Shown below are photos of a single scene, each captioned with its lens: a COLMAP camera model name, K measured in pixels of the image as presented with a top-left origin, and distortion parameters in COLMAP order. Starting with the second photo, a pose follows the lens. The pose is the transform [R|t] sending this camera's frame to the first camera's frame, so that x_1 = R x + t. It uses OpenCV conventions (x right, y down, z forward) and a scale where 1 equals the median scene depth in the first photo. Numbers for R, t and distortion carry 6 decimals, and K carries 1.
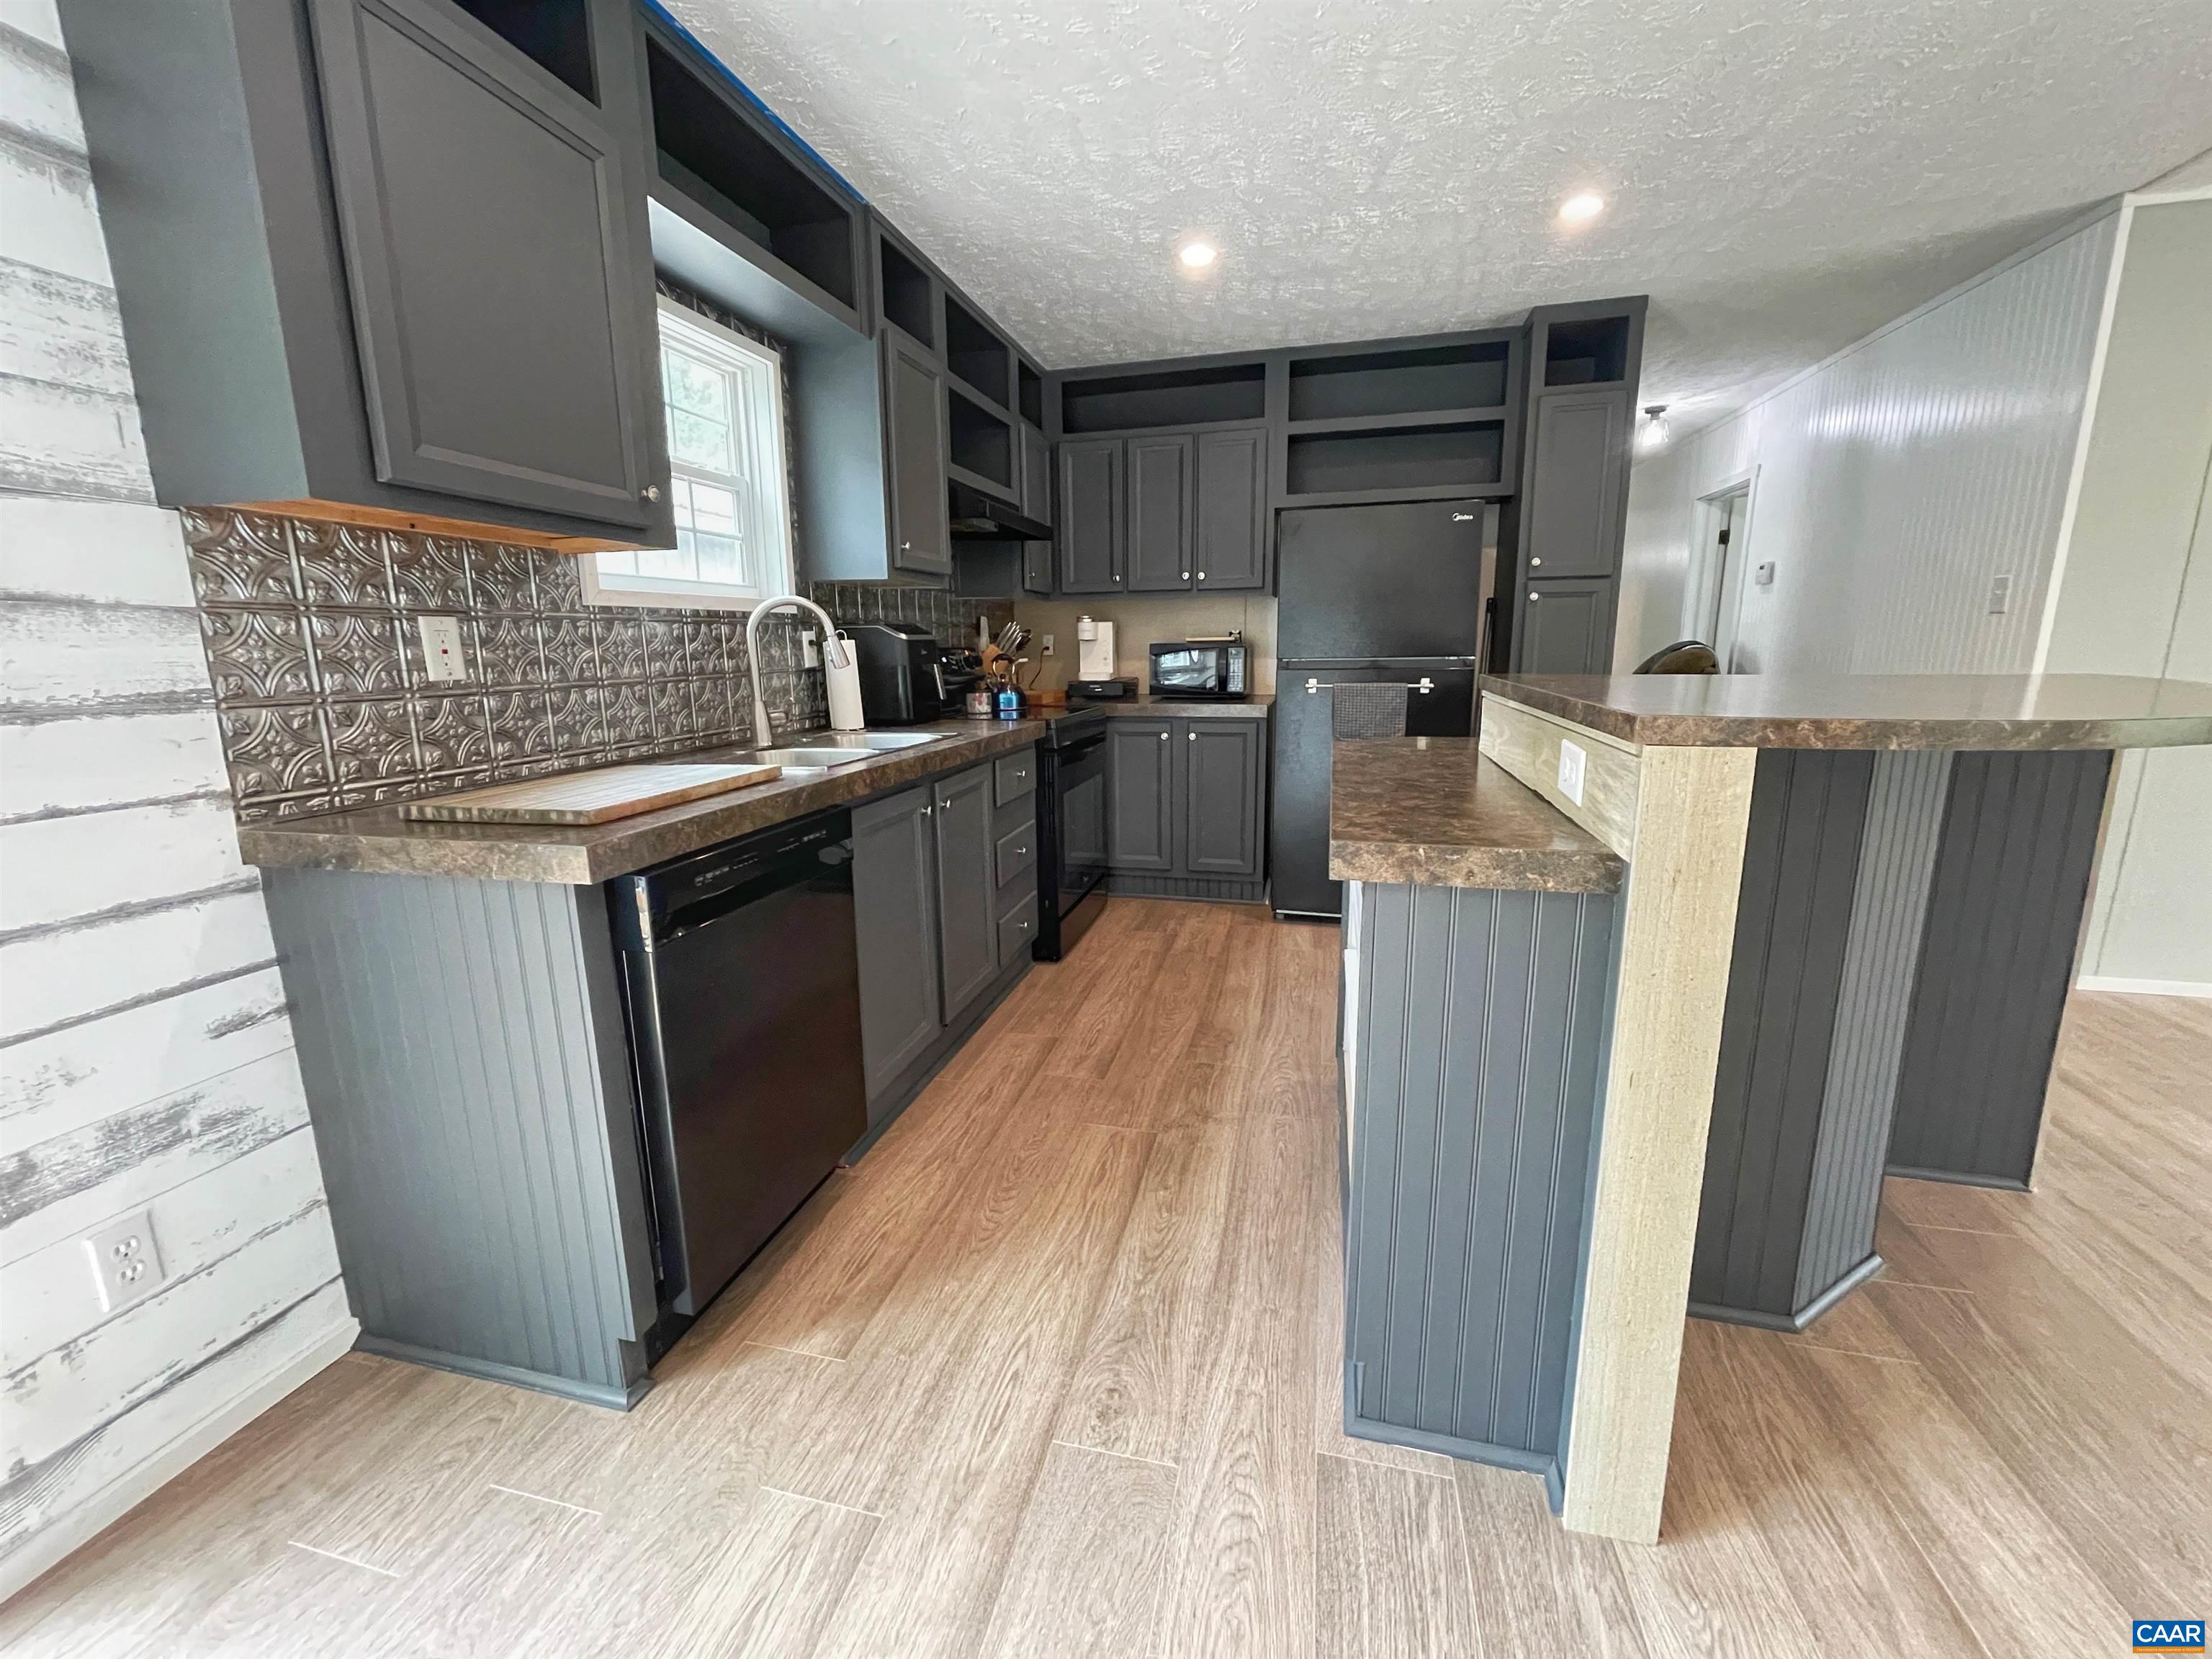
lens RADIAL K [[889.8, 0, 1099.2], [0, 889.8, 821.3], [0, 0, 1]] dist [-0.003271, 0.000071]
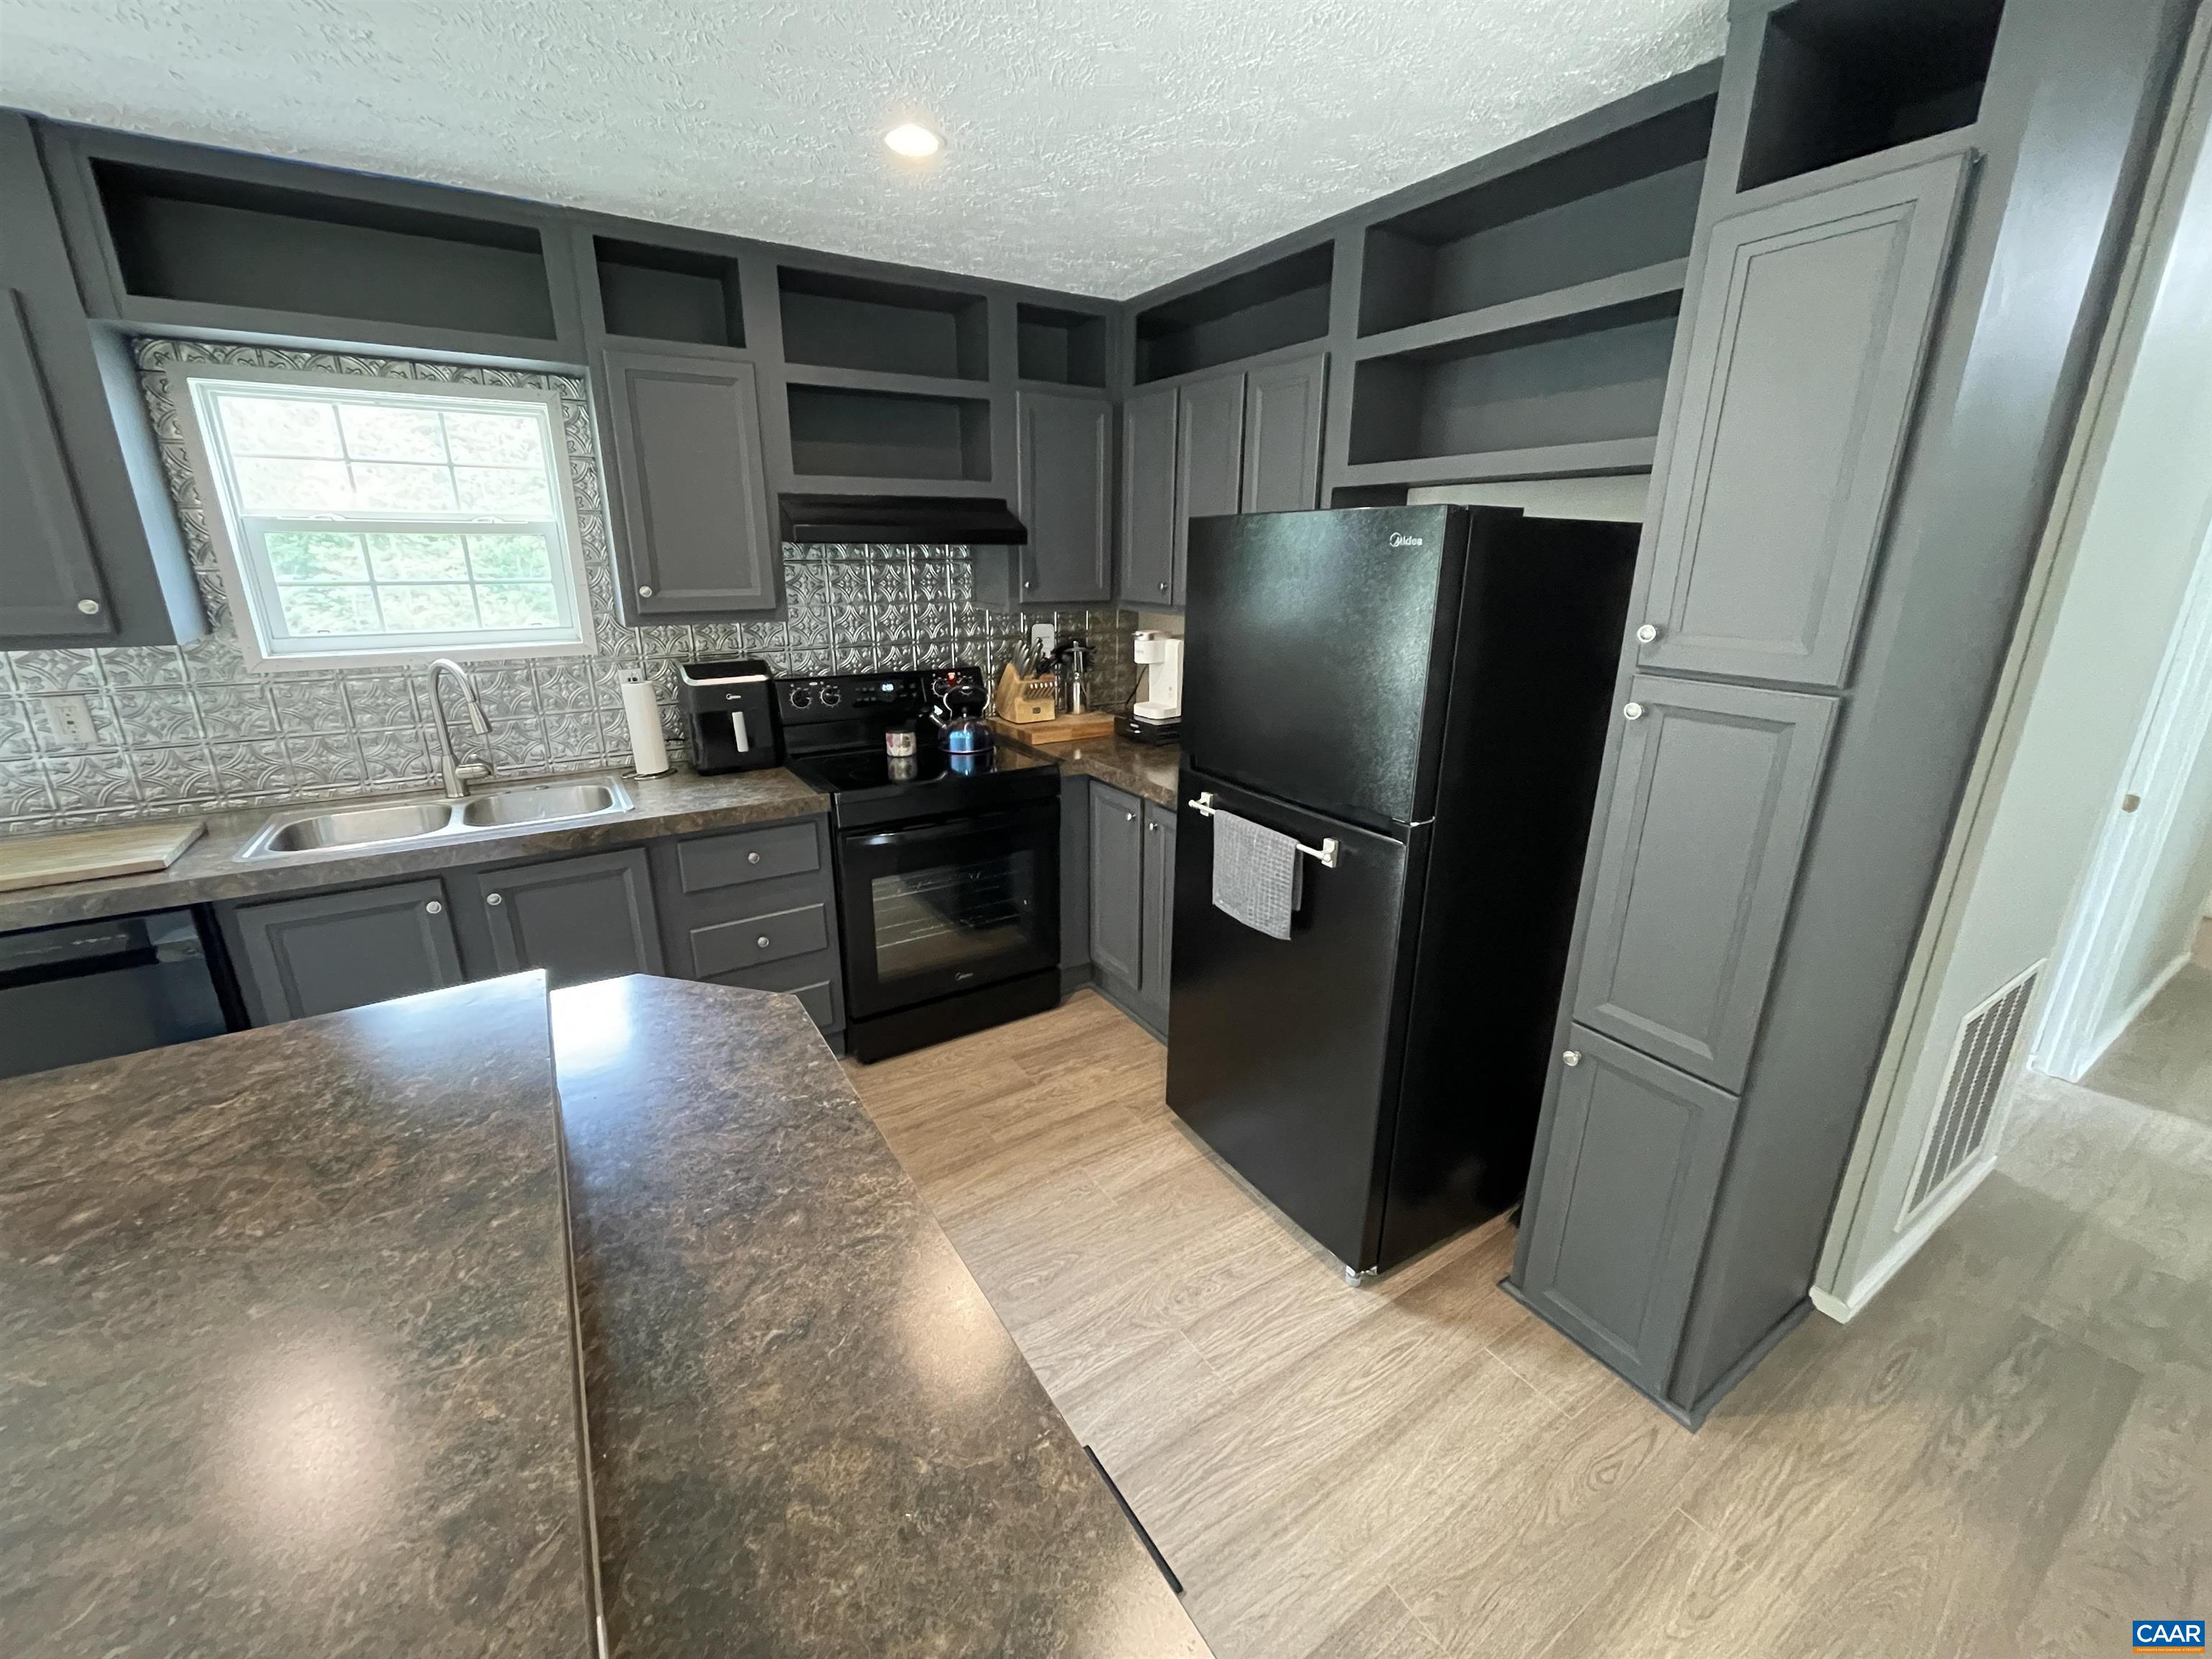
lens RADIAL K [[889.8, 0, 1099.2], [0, 889.8, 821.3], [0, 0, 1]] dist [-0.003271, 0.000071]
pose [[0.729379, 0.217601, -0.648580, 0.611112], [-0.149035, 0.975835, 0.159795, -0.237240], [0.667678, -0.019890, 0.744184, 0.508376]]
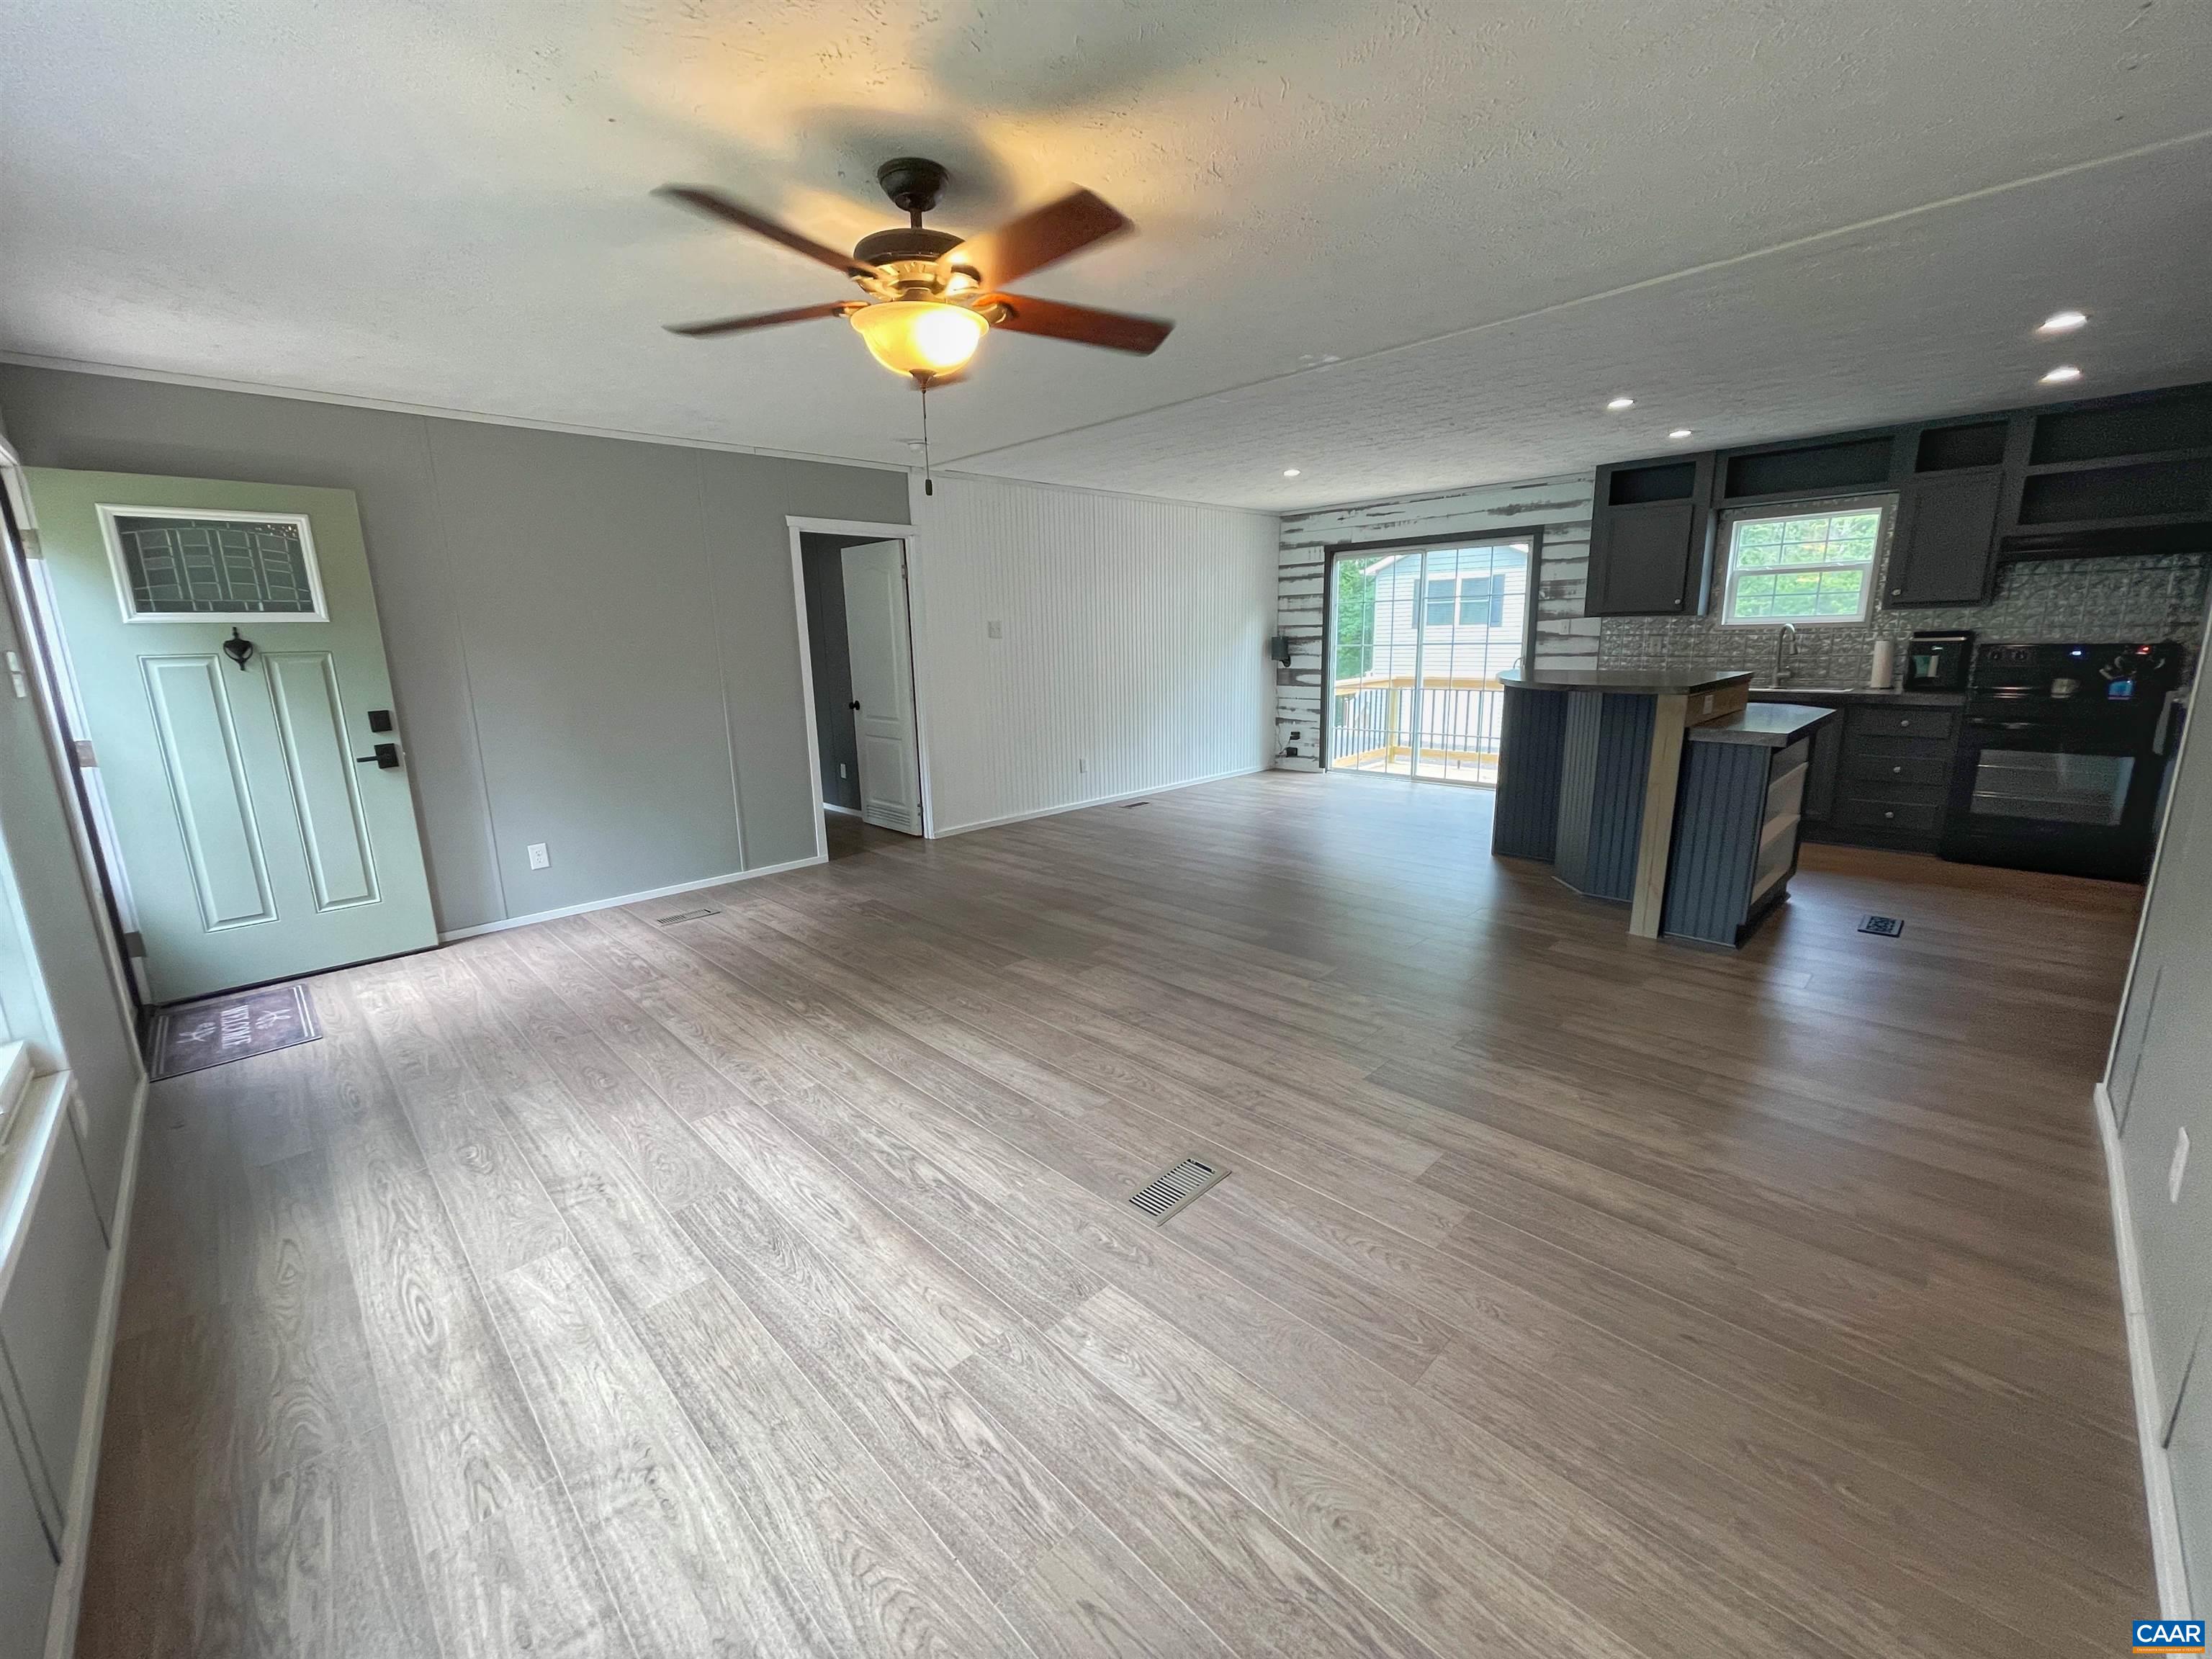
lens RADIAL K [[889.8, 0, 1099.2], [0, 889.8, 821.3], [0, 0, 1]] dist [-0.003271, 0.000071]
pose [[-0.504329, 0.229011, -0.832590, 1.864743], [-0.120753, 0.936013, 0.330603, -0.220115], [0.855027, 0.267271, -0.444405, 0.419634]]
